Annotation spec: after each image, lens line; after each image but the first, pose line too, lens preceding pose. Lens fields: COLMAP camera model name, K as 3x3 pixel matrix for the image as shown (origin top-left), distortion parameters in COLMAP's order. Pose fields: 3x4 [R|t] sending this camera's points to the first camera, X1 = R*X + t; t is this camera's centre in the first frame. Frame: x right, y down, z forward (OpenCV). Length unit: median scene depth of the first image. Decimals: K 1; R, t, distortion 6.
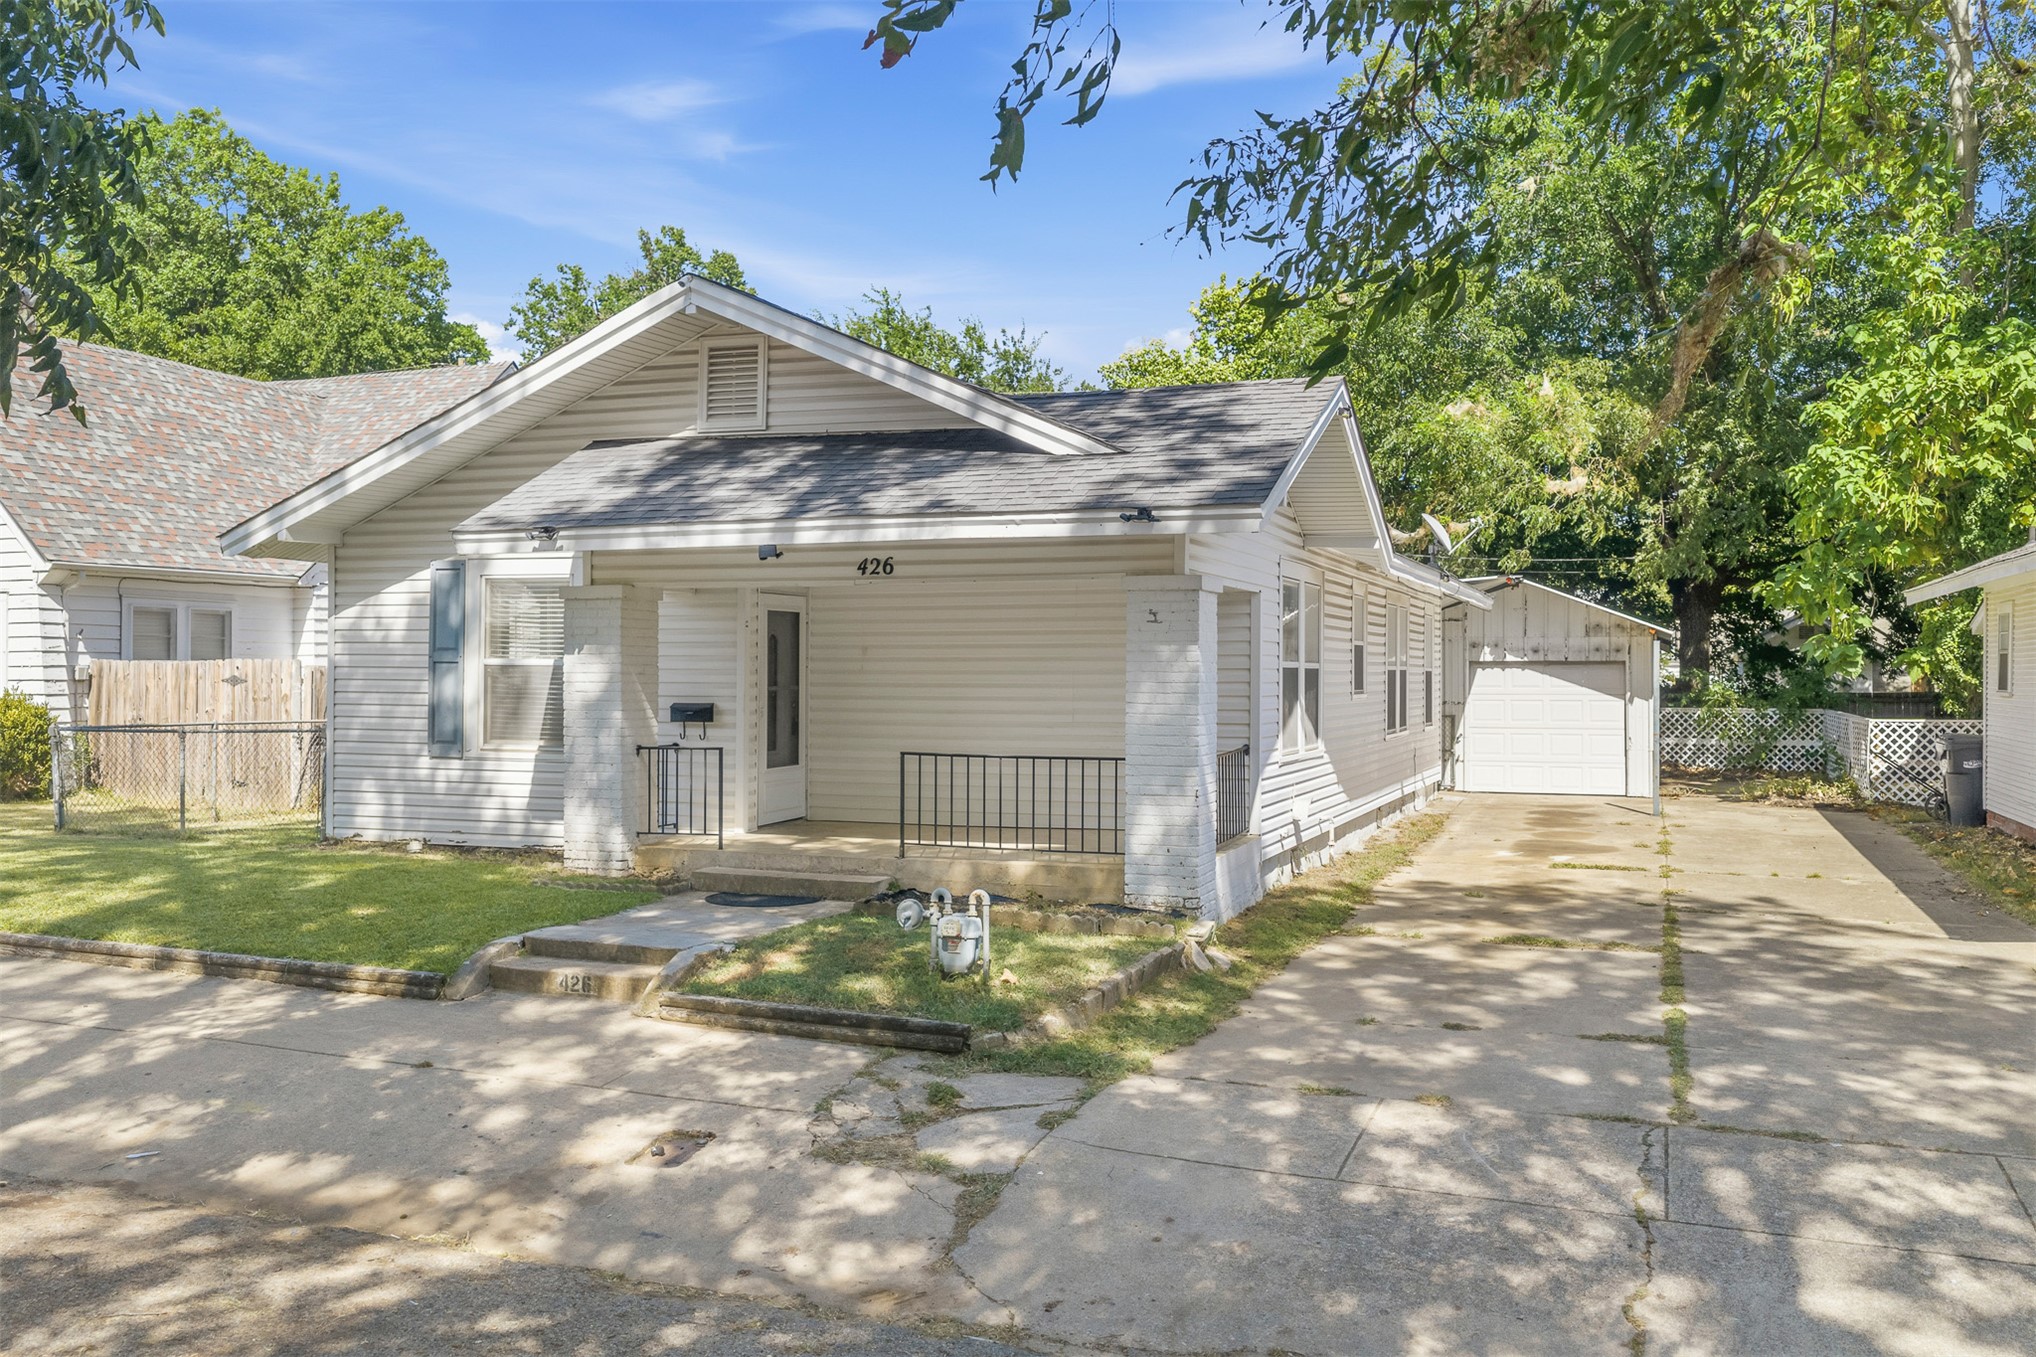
lens RADIAL K [[1706.2, 0, 1020.4], [0, 1706.2, 687.4], [0, 0, 1]] dist [0.017705, -0.025495]
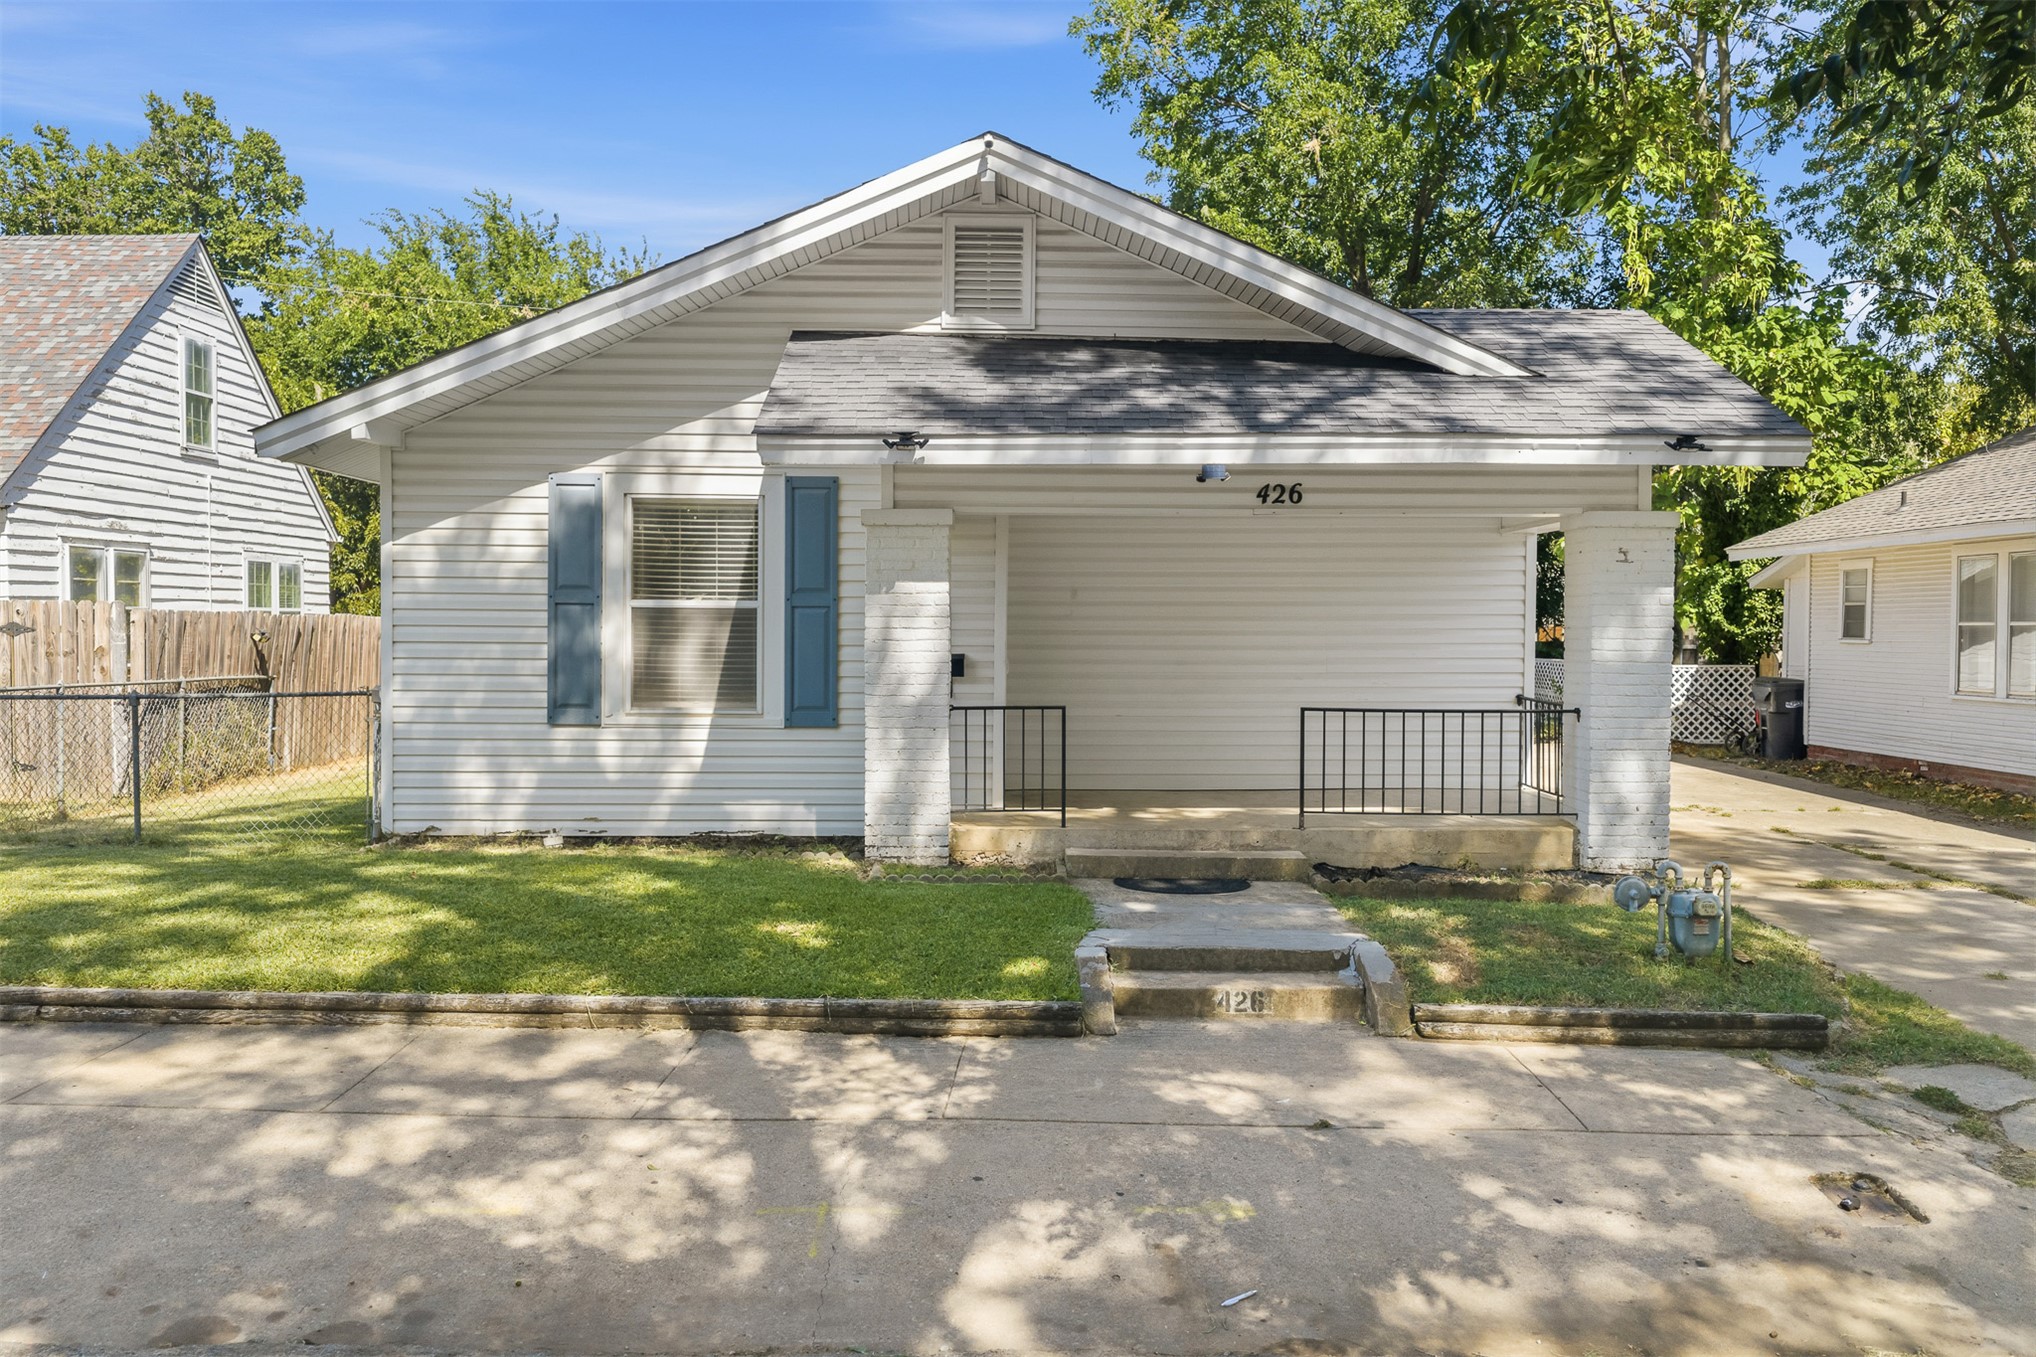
lens RADIAL K [[1706.2, 0, 1022.0], [0, 1706.2, 679.8], [0, 0, 1]] dist [0.017705, -0.025495]
pose [[0.932473, -0.010534, 0.361086, -0.446879], [0.002459, 0.999737, 0.022817, 0.002854], [-0.361231, -0.020388, 0.932253, 0.204987]]
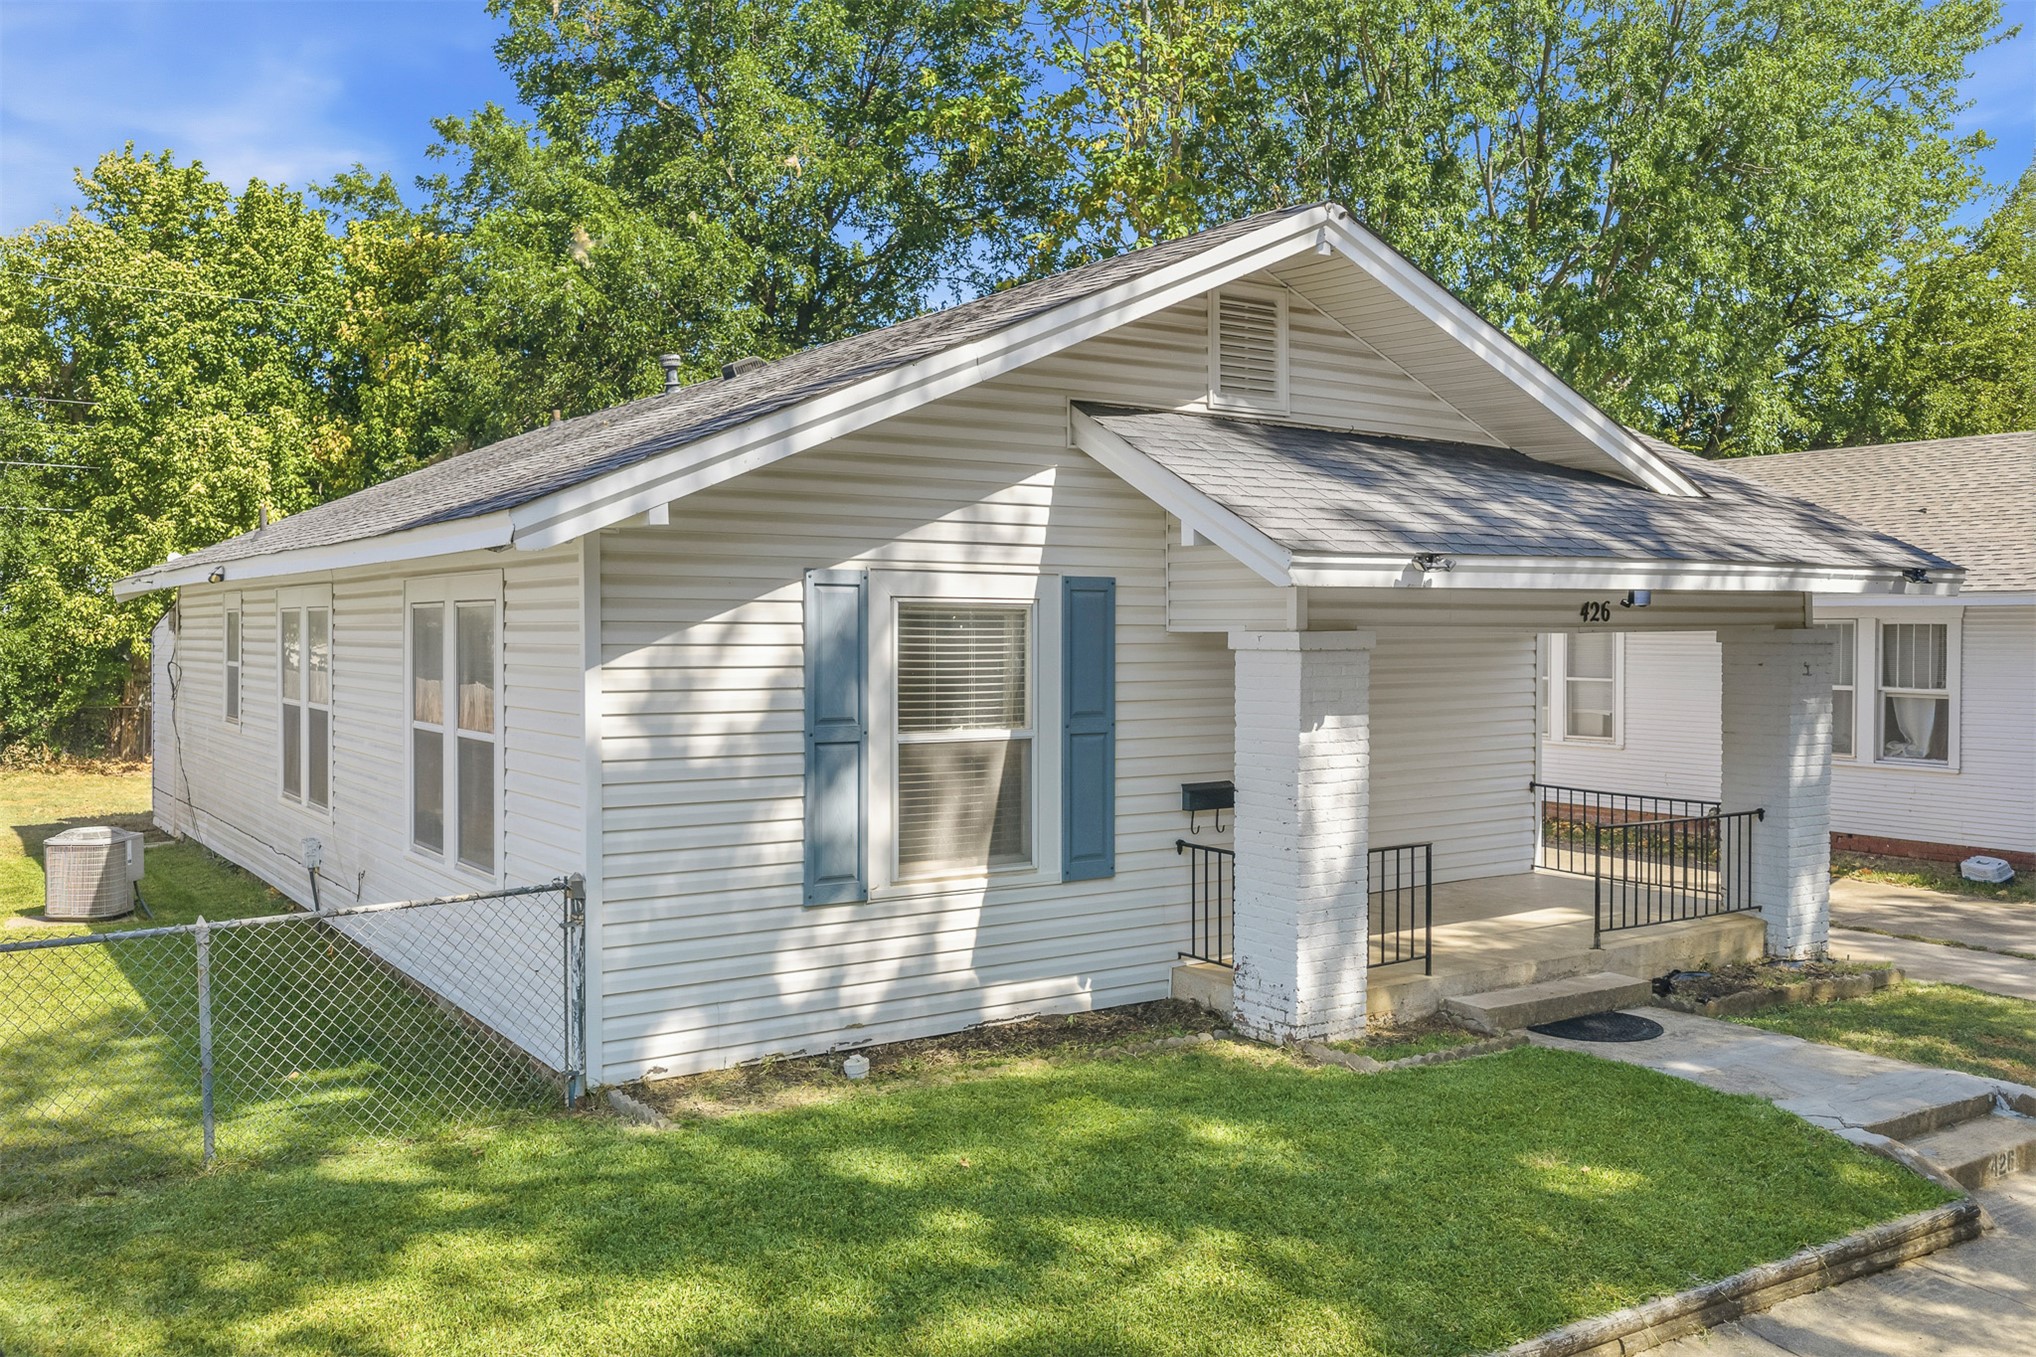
lens RADIAL K [[1706.2, 0, 1017.2], [0, 1706.2, 668.6], [0, 0, 1]] dist [0.017705, -0.025495]
pose [[0.570630, -0.023694, 0.820865, -0.817512], [0.009757, 0.999709, 0.022073, -0.055116], [-0.821149, -0.004587, 0.570695, 0.644116]]
